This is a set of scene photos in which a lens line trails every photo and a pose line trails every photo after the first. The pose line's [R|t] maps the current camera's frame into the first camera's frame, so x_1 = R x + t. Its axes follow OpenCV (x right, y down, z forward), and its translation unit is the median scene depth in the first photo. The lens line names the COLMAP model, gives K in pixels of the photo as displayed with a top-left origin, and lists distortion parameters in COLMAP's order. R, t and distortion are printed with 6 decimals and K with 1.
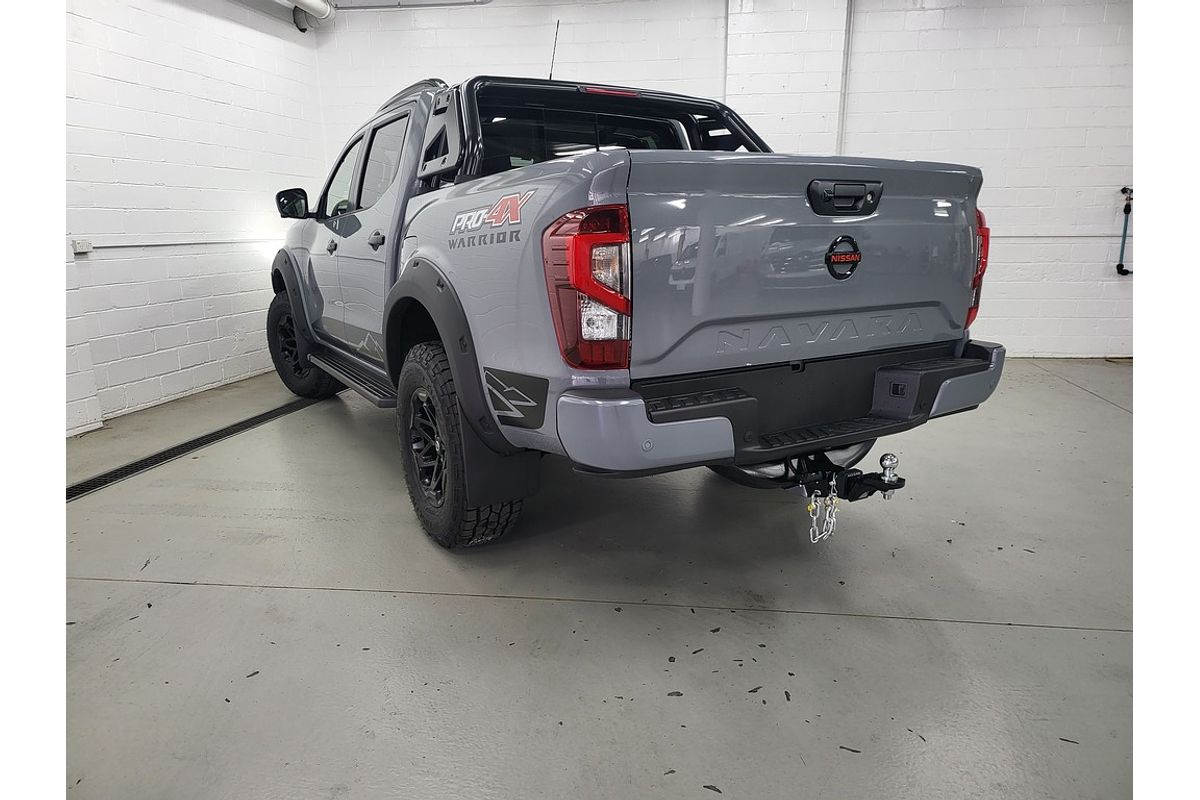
lens RADIAL K [[722.4, 0, 596.9], [0, 722.4, 410.8], [0, 0, 1]] dist [0.003599, -0.000945]
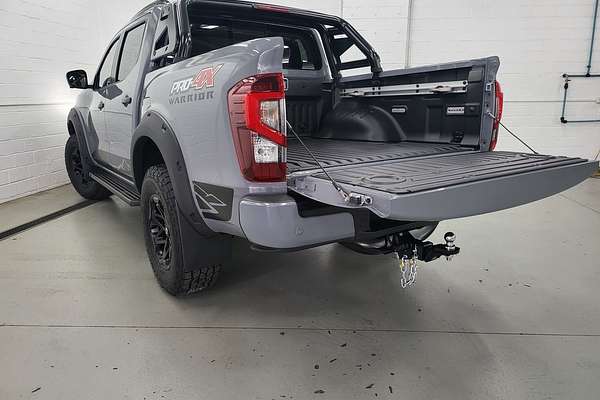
lens RADIAL K [[402.9, 0, 300.0], [0, 402.9, 200.0], [0, 0, 1]] dist [0.003341, -0.003717]
pose [[0.997438, -0.015306, 0.069875, 0.010751], [0.015531, 0.999876, -0.002678, -0.013062], [-0.069825, 0.003756, 0.997552, 0.117840]]
